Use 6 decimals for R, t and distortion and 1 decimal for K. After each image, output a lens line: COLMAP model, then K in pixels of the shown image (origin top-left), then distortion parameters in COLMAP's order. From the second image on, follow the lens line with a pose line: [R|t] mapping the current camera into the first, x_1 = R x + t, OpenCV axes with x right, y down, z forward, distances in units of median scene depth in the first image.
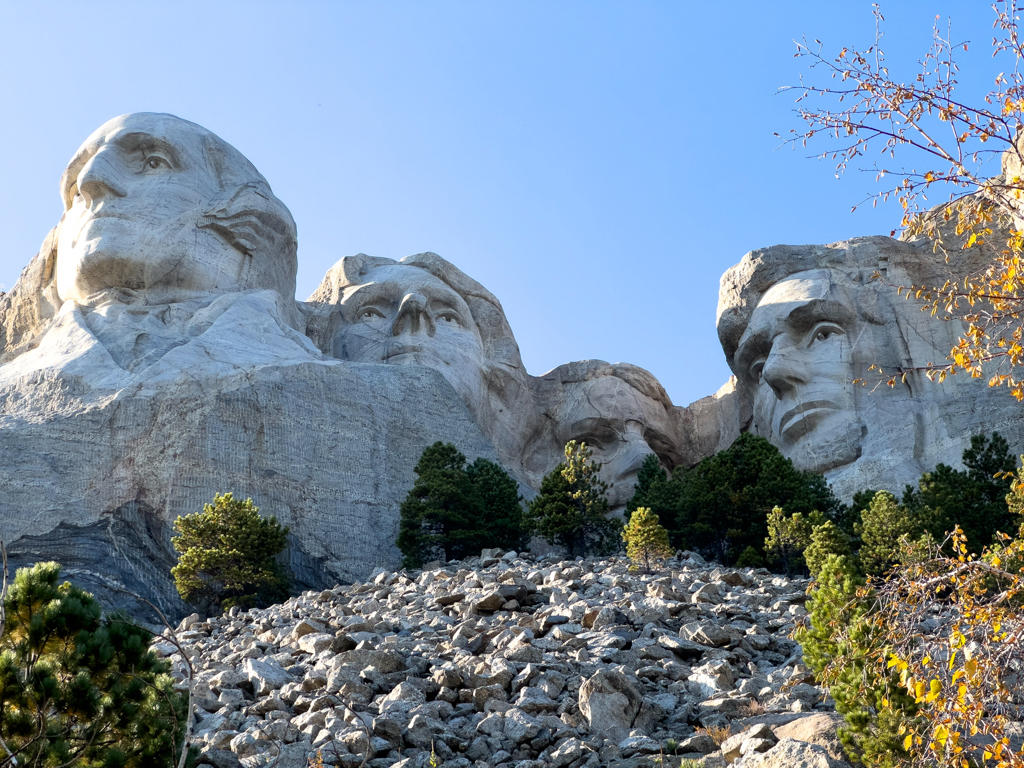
lens RADIAL K [[2280.9, 0, 517.0], [0, 2280.9, 366.9], [0, 0, 1]] dist [-0.289781, 8.293107]
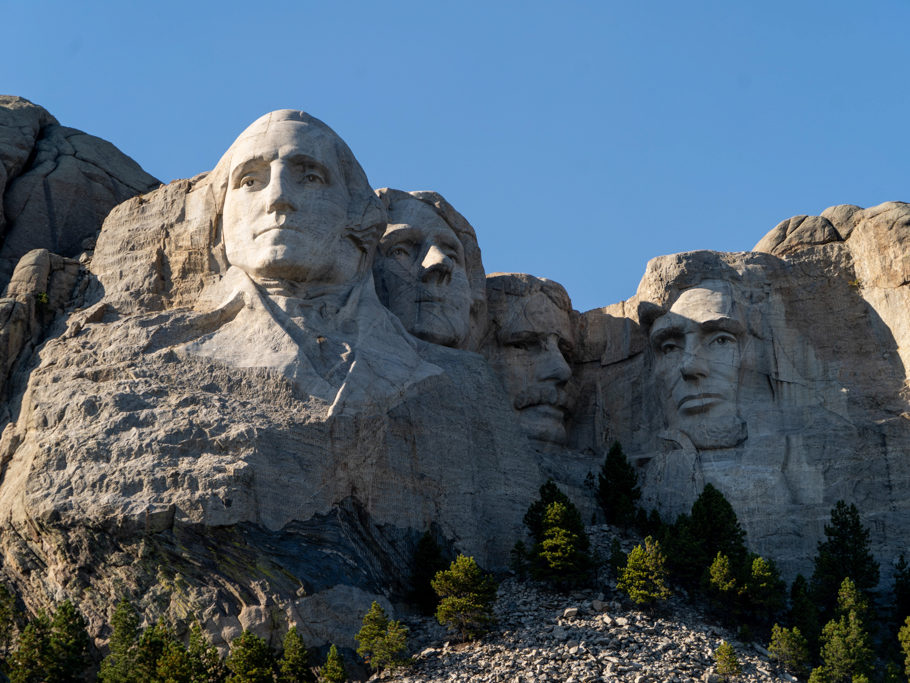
lens RADIAL K [[3340.7, 0, 455.2], [0, 3340.7, 426.4], [0, 0, 1]] dist [0.117604, 1.327883]
pose [[0.948225, 0.118218, 0.294777, -0.655014], [-0.216278, 0.920035, 0.326742, -0.630767], [-0.232578, -0.373579, 0.897968, -0.897429]]
